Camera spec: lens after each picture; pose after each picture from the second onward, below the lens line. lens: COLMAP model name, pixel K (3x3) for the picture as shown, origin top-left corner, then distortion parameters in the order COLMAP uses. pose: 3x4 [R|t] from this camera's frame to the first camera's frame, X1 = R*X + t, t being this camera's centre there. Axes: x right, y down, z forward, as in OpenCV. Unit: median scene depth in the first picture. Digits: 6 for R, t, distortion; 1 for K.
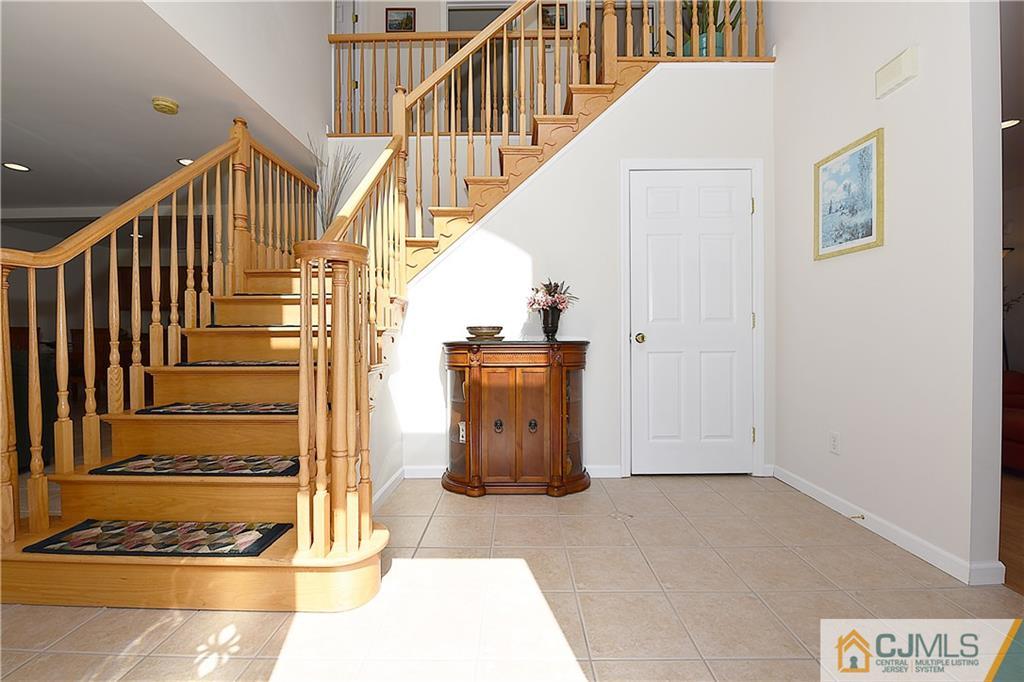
lens RADIAL K [[428.8, 0, 512.0], [0, 428.8, 338.4], [0, 0, 1]] dist [-0.019225, -0.000019]
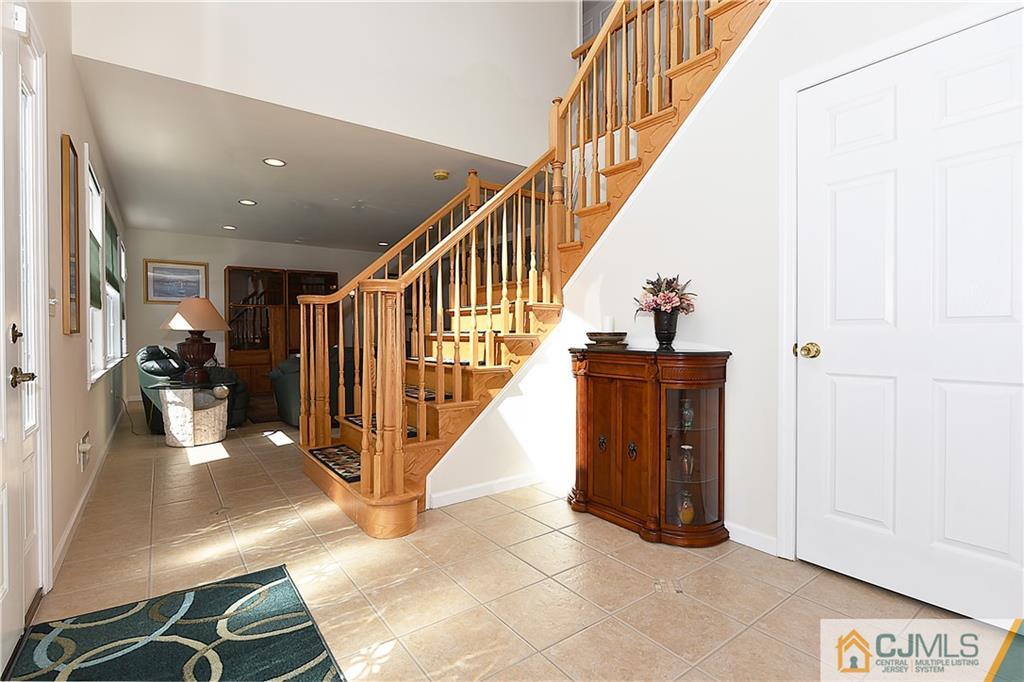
lens RADIAL K [[487.2, 0, 516.3], [0, 487.2, 339.3], [0, 0, 1]] dist [-0.001646, 0.000027]
pose [[0.601551, 0.011022, -0.798758, 0.647490], [-0.007402, 0.999939, 0.008224, -0.019826], [0.798800, 0.000965, 0.601596, 0.223853]]
